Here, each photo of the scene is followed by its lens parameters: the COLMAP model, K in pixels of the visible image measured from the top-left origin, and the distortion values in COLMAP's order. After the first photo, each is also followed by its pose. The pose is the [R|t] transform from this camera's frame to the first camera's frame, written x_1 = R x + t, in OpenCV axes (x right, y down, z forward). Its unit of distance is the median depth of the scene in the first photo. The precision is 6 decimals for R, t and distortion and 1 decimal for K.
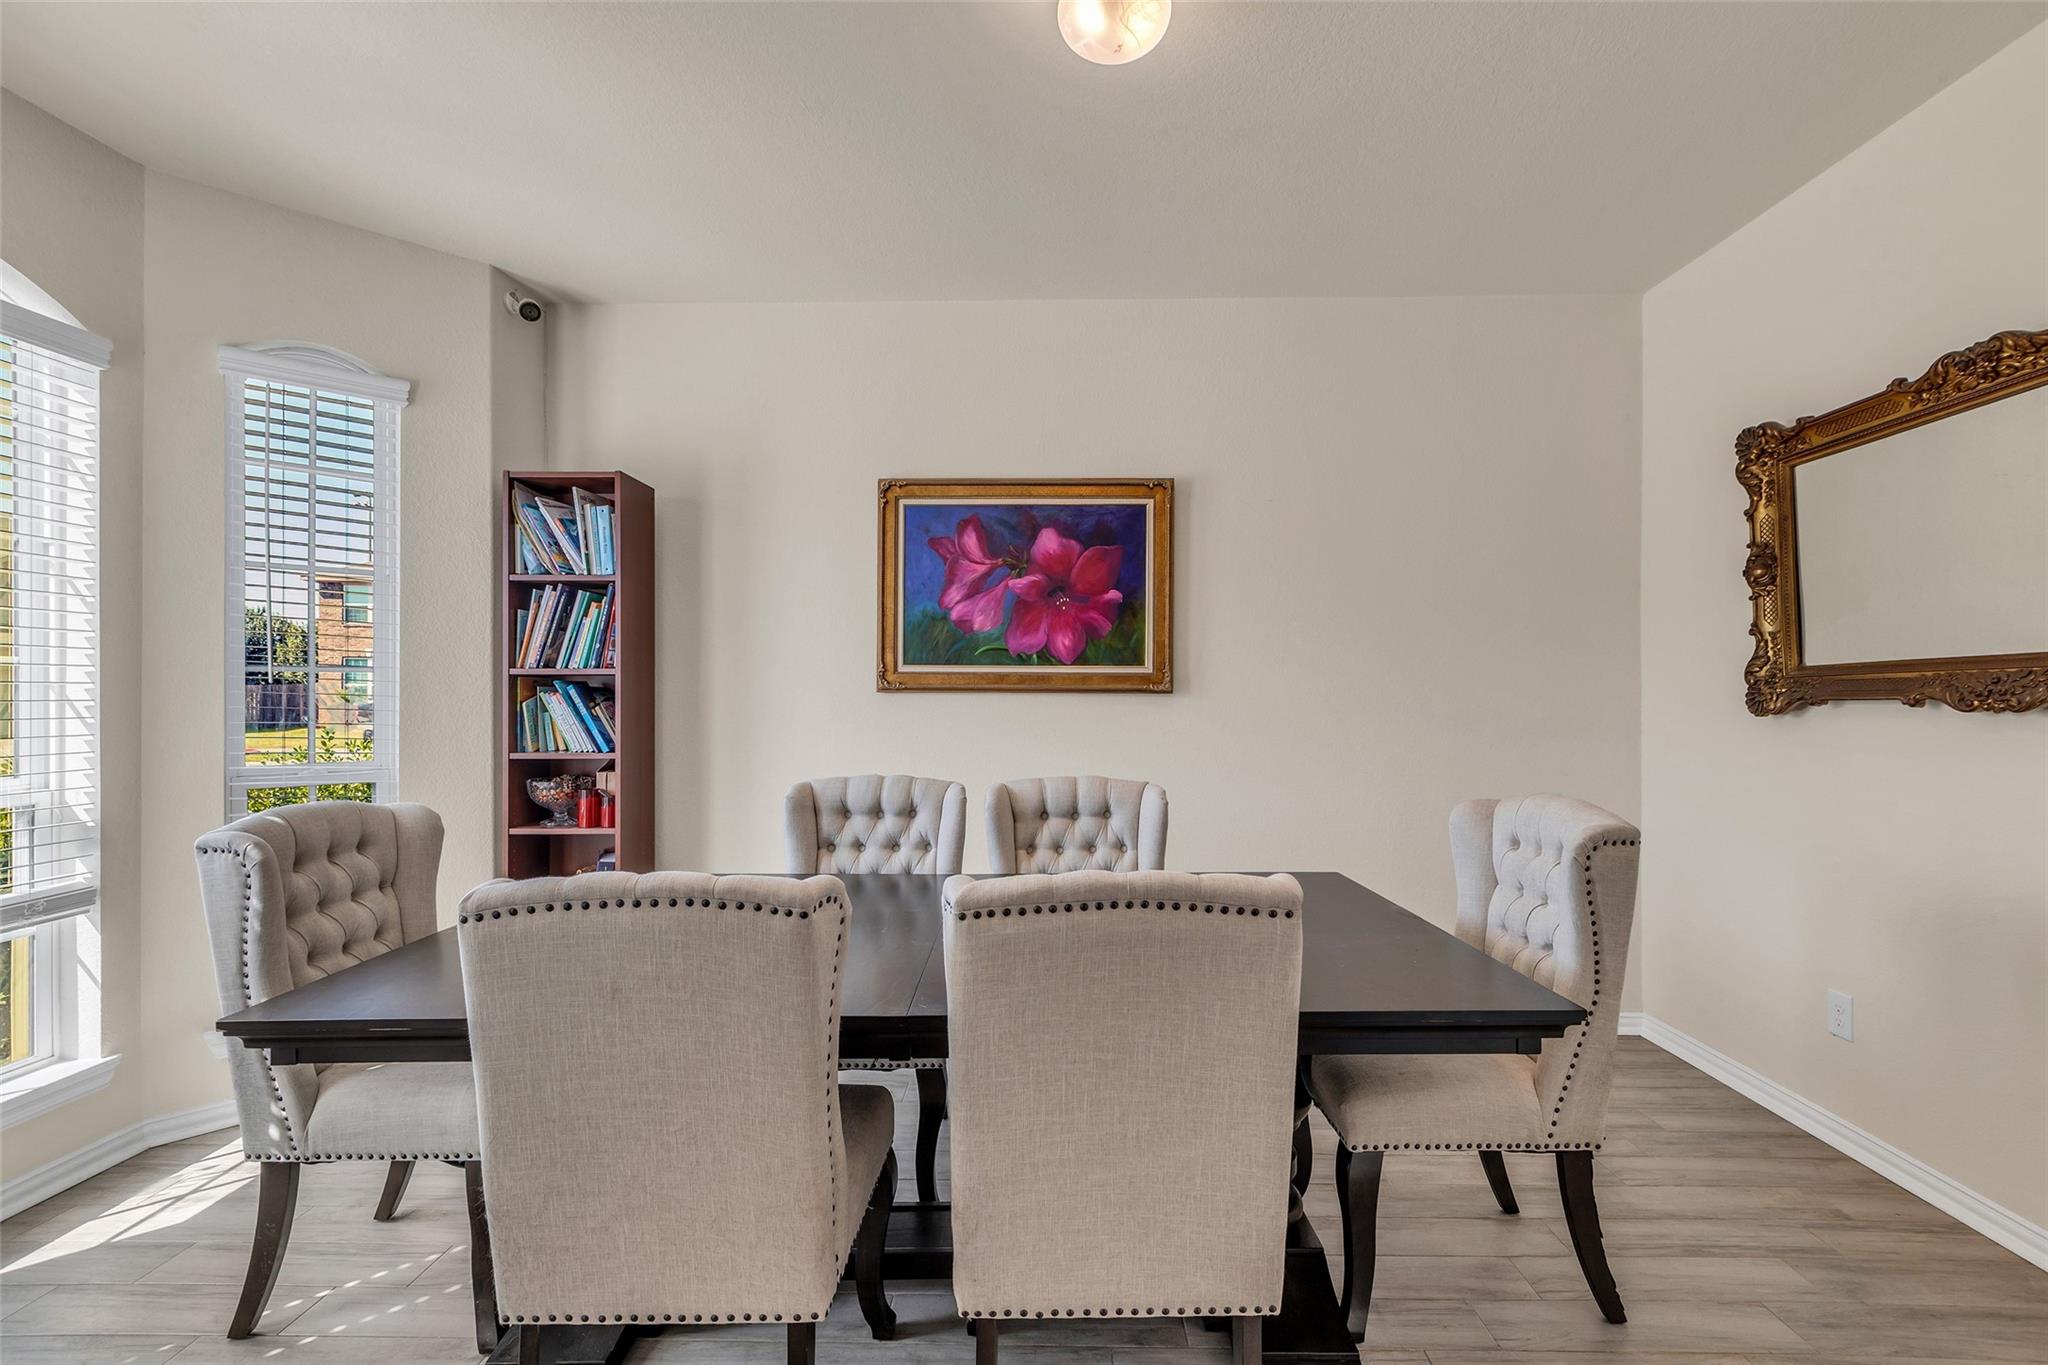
lens RADIAL K [[919.6, 0, 1039.1], [0, 919.6, 692.4], [0, 0, 1]] dist [0.003354, -0.001032]
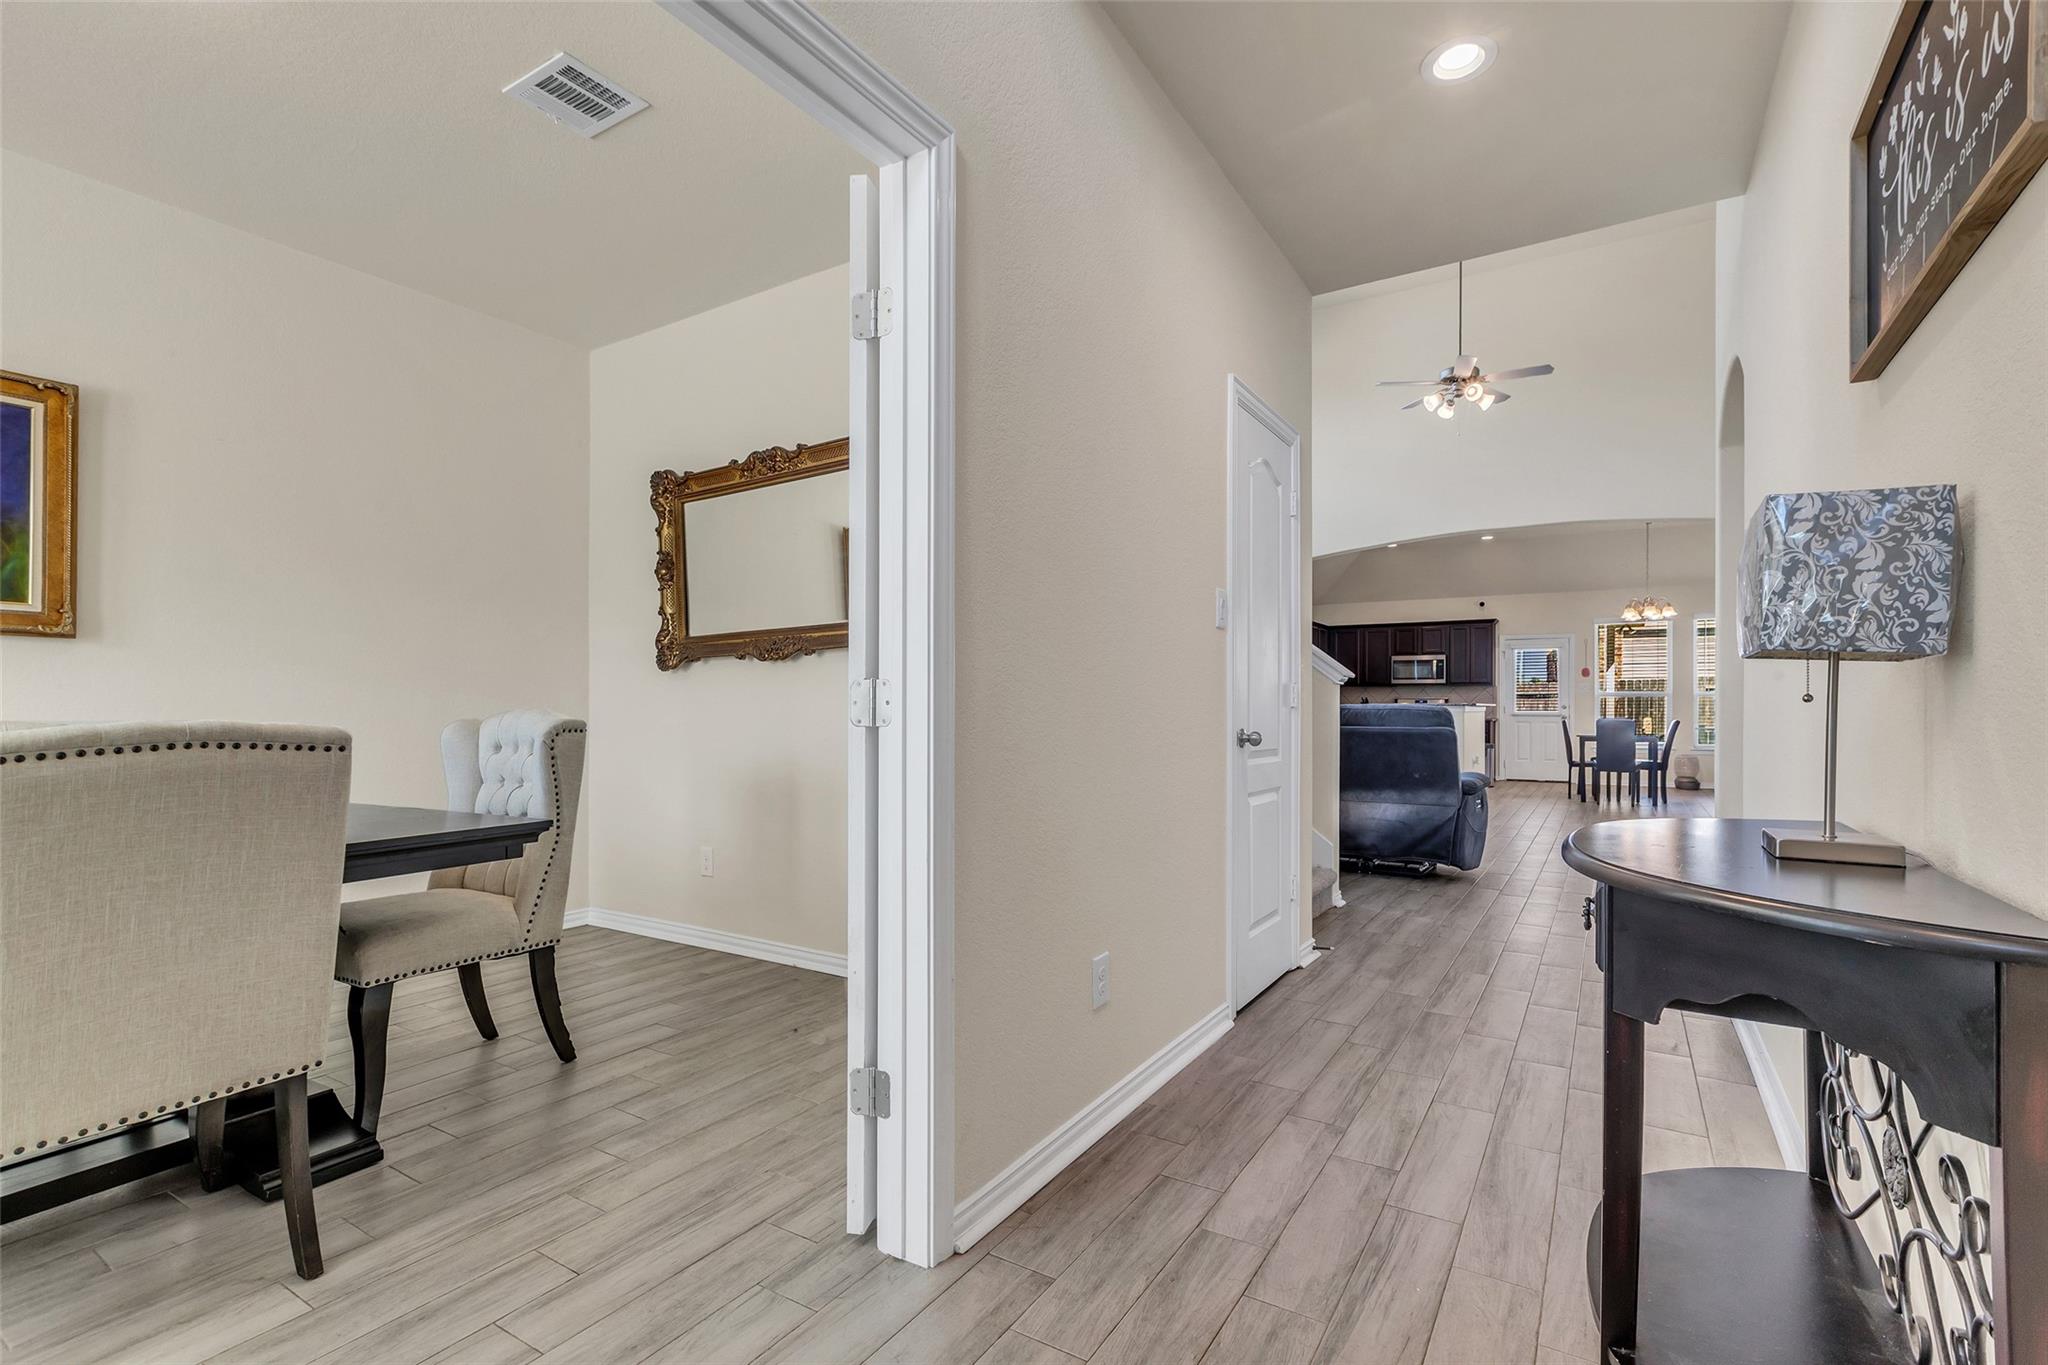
lens RADIAL K [[919.6, 0, 1032.9], [0, 919.6, 699.0], [0, 0, 1]] dist [0.003354, -0.001032]
pose [[0.517802, 0.004325, 0.855490, -0.212463], [-0.000393, 0.999988, -0.004817, 0.103255], [-0.855501, 0.002159, 0.517797, -0.334729]]
